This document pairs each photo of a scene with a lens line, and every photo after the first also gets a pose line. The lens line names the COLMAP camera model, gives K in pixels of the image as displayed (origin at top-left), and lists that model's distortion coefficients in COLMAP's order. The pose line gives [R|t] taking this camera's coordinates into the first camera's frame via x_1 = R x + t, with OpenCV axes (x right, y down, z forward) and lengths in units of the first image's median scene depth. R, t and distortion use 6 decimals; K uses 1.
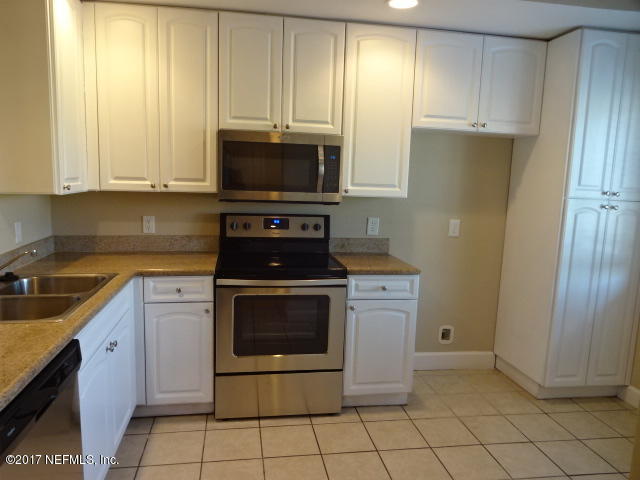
lens RADIAL K [[481.2, 0, 320.0], [0, 481.2, 240.0], [0, 0, 1]] dist [-0.002712, -0.006050]
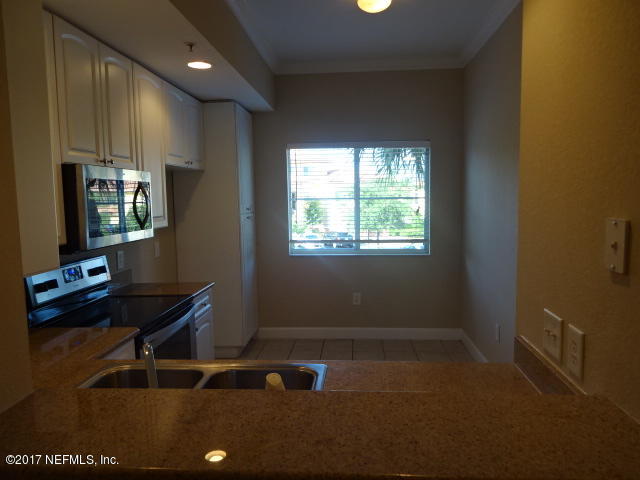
lens RADIAL K [[481.2, 0, 320.0], [0, 481.2, 240.0], [0, 0, 1]] dist [-0.002712, -0.006050]
pose [[0.230009, -0.133925, 0.963930, -0.830069], [0.169593, 0.980846, 0.095807, -0.103259], [-0.958298, 0.141440, 0.248316, 0.389541]]
